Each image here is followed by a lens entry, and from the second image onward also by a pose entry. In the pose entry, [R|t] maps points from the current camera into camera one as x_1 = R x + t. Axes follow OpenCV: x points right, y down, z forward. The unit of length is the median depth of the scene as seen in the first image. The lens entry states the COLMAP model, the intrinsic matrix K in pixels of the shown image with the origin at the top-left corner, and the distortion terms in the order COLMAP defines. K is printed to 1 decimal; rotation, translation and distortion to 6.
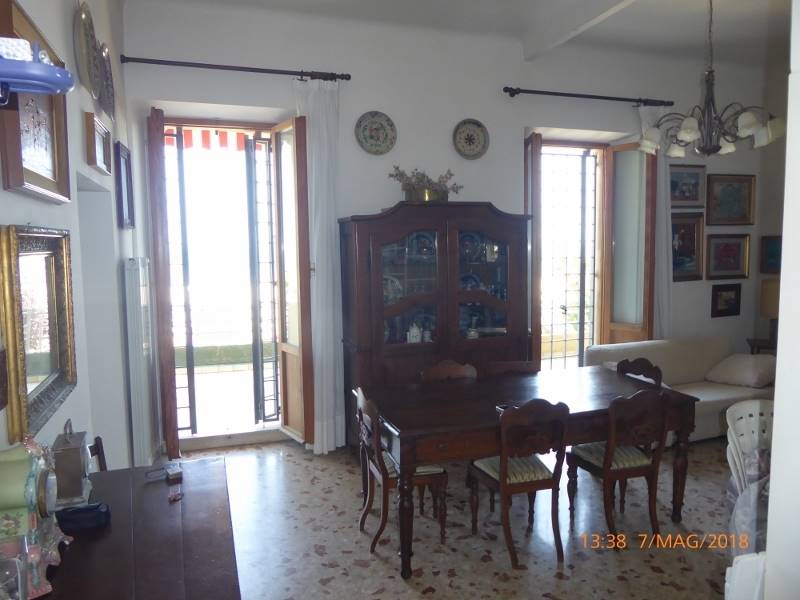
lens RADIAL K [[563.3, 0, 402.3], [0, 563.3, 294.7], [0, 0, 1]] dist [-0.015009, -0.001145]
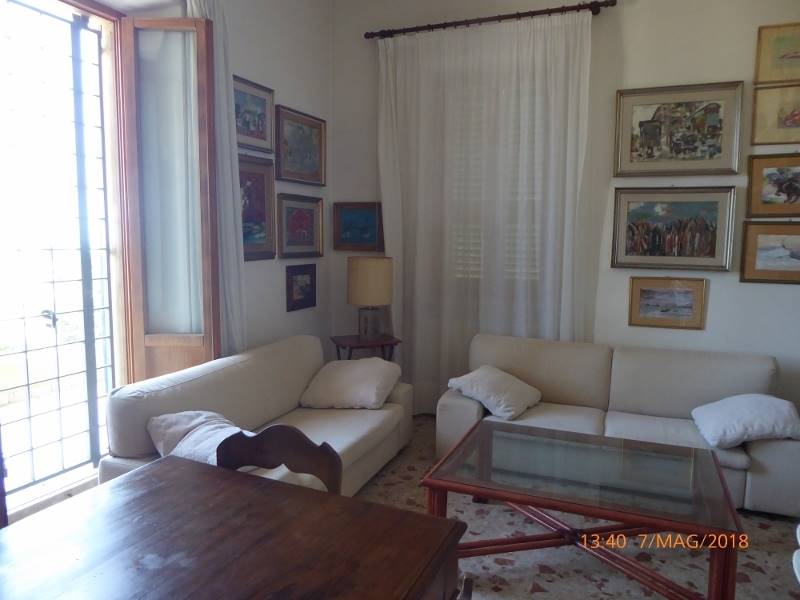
lens RADIAL K [[563.3, 0, 404.9], [0, 563.3, 295.7], [0, 0, 1]] dist [-0.015009, -0.001145]
pose [[0.674332, -0.054413, 0.736421, 0.130344], [0.047131, 0.998419, 0.030615, 0.005483], [-0.736923, 0.014063, 0.675830, 0.417120]]
